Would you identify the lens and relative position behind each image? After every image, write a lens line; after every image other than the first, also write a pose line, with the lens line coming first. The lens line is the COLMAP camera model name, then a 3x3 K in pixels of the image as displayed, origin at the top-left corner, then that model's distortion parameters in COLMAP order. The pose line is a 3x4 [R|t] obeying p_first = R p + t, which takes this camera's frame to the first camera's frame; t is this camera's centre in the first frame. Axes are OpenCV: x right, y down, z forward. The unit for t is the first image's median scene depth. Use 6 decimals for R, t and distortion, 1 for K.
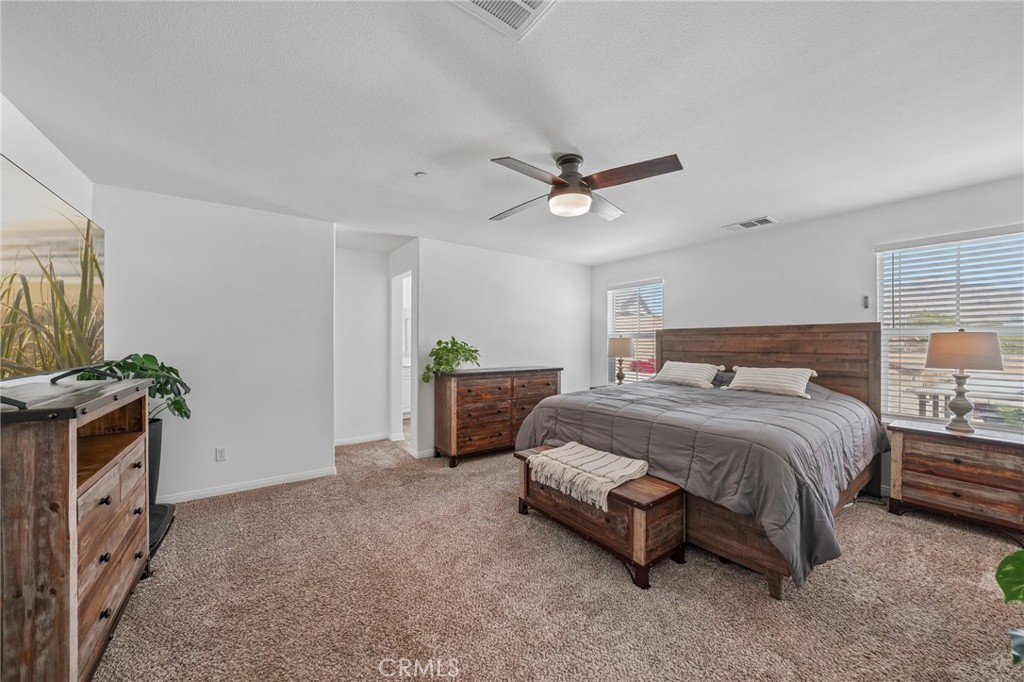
lens RADIAL K [[370.1, 0, 512.3], [0, 370.1, 346.6], [0, 0, 1]] dist [-0.000787, -0.000077]
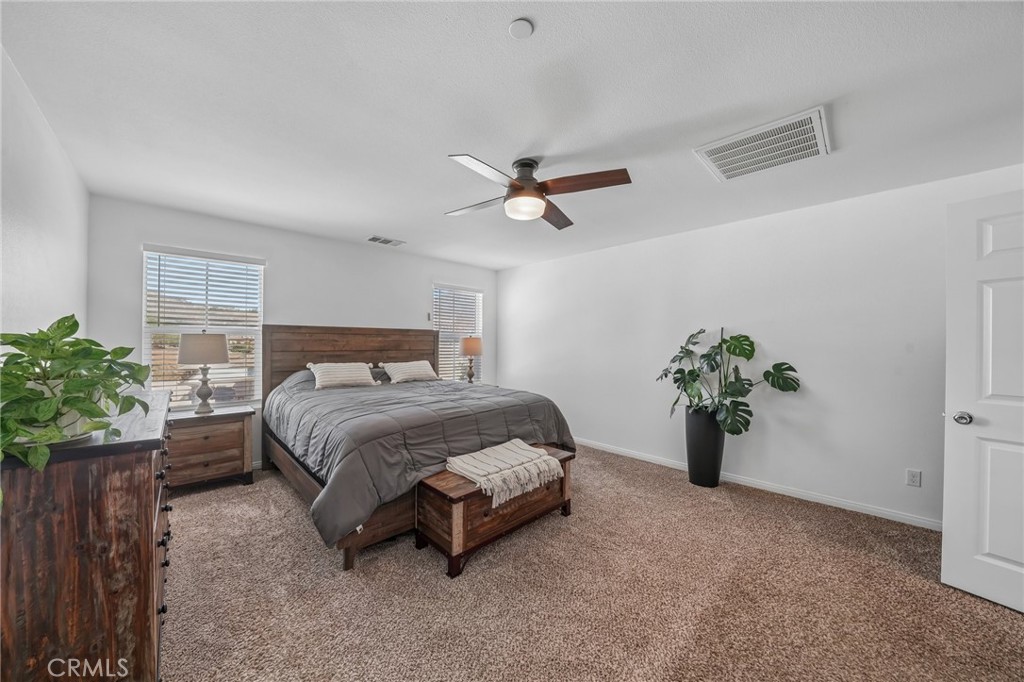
lens RADIAL K [[353.8, 0, 513.3], [0, 353.8, 342.2], [0, 0, 1]] dist [0.000544, -0.000001]
pose [[-0.138286, 0.001137, 0.990392, -0.462666], [0.004428, 0.999990, -0.000529, -0.006998], [-0.990382, 0.004313, -0.138289, 0.665442]]
